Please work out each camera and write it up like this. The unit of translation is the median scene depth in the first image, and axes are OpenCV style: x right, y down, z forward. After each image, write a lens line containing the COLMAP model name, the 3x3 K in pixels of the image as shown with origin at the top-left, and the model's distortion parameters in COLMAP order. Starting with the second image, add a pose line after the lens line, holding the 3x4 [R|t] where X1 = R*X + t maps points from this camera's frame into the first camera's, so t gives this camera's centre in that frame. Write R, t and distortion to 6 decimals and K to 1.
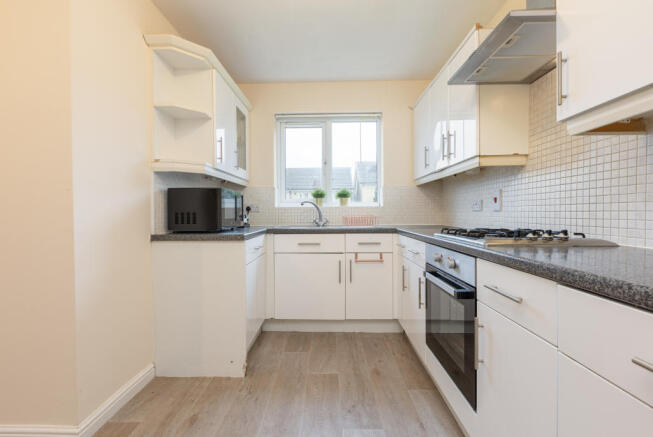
lens RADIAL K [[306.4, 0, 326.7], [0, 306.4, 217.4], [0, 0, 1]] dist [0.005879, 0.000669]
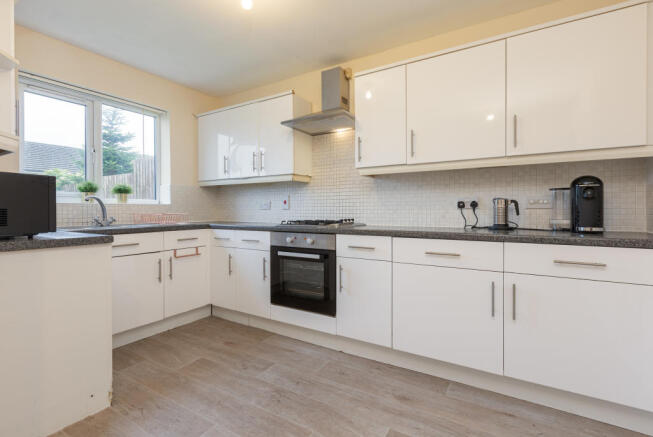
lens RADIAL K [[306.4, 0, 327.4], [0, 306.4, 212.9], [0, 0, 1]] dist [0.005879, 0.000669]
pose [[0.502354, -0.002946, 0.864657, -0.560352], [0.012359, 0.999917, -0.003773, 0.003893], [-0.864574, 0.012582, 0.502349, 0.048370]]
